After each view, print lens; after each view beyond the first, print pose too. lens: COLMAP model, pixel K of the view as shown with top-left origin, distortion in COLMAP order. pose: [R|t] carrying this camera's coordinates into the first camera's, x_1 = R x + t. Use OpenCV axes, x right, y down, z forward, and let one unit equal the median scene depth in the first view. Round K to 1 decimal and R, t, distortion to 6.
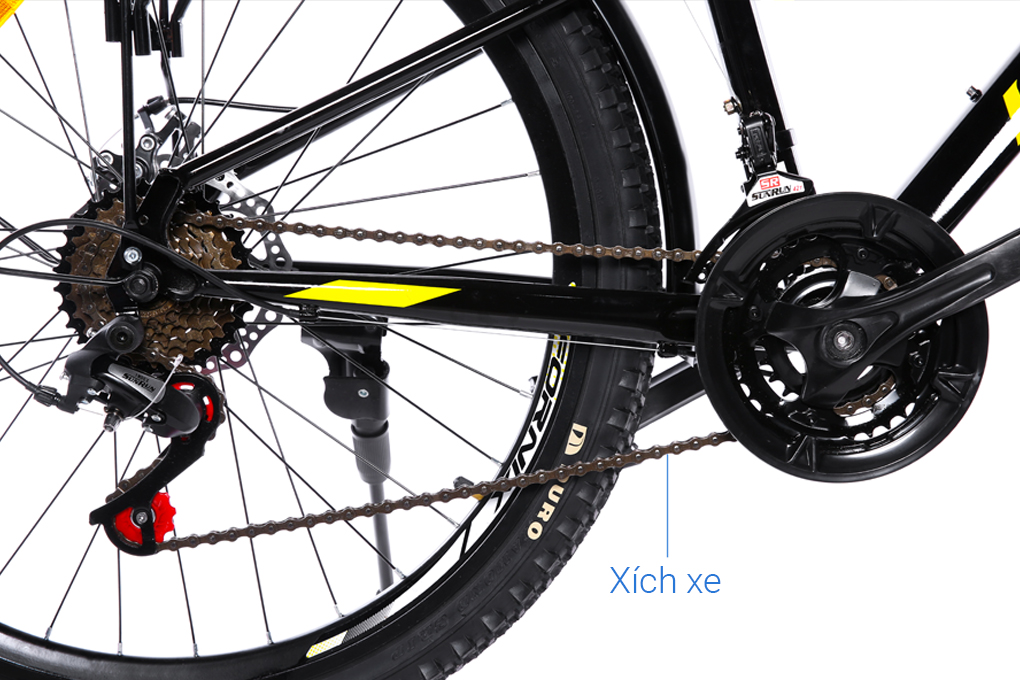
lens RADIAL K [[1605.9, 0, 510.0], [0, 1605.9, 340.0], [0, 0, 1]] dist [-0.029914, -0.119362]
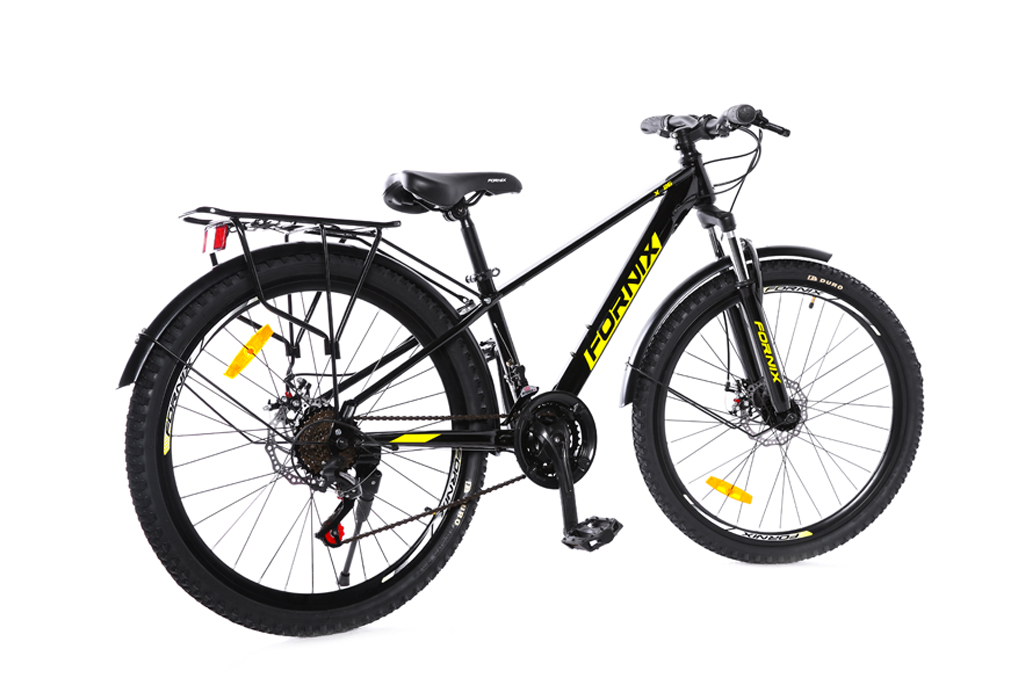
lens RADIAL K [[1775.4, 0, 510.0], [0, 1775.4, 340.0], [0, 0, 1]] dist [0.019119, 0.048903]
pose [[0.826184, -0.057015, 0.560509, -1.597473], [0.135799, 0.985687, -0.099902, 0.128380], [-0.546790, 0.158653, 0.822101, -1.590540]]
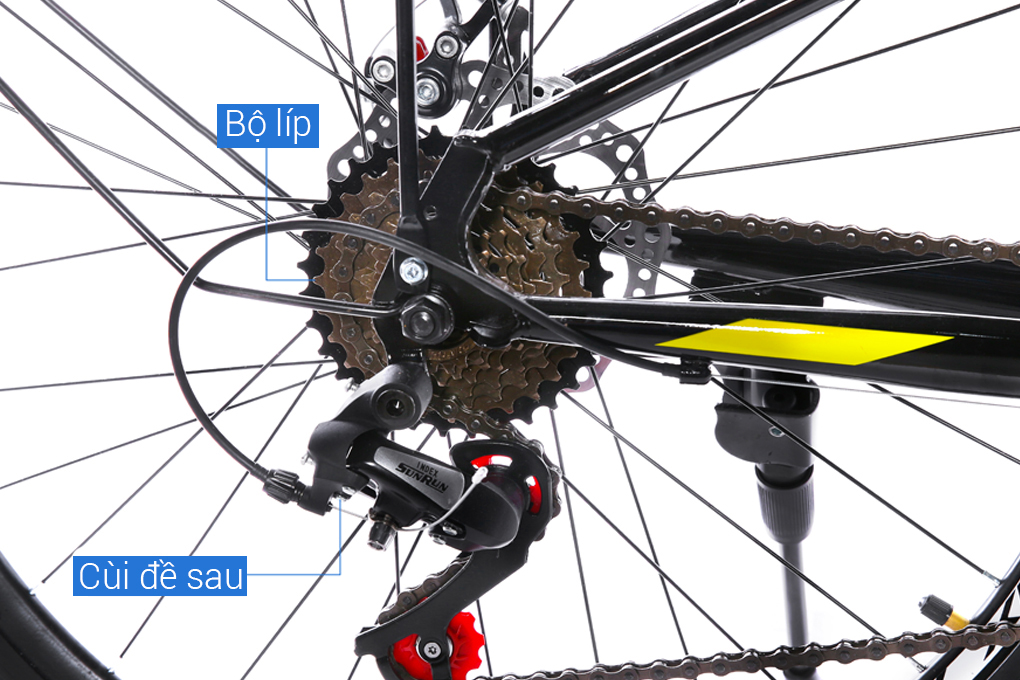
lens RADIAL K [[1734.4, 0, 510.0], [0, 1734.4, 340.0], [0, 0, 1]] dist [0.001232, -0.021671]
pose [[0.974467, 0.050109, -0.218867, -0.050157], [-0.007417, 0.981431, 0.191671, -0.148186], [0.224407, -0.185153, 0.956744, 0.351669]]
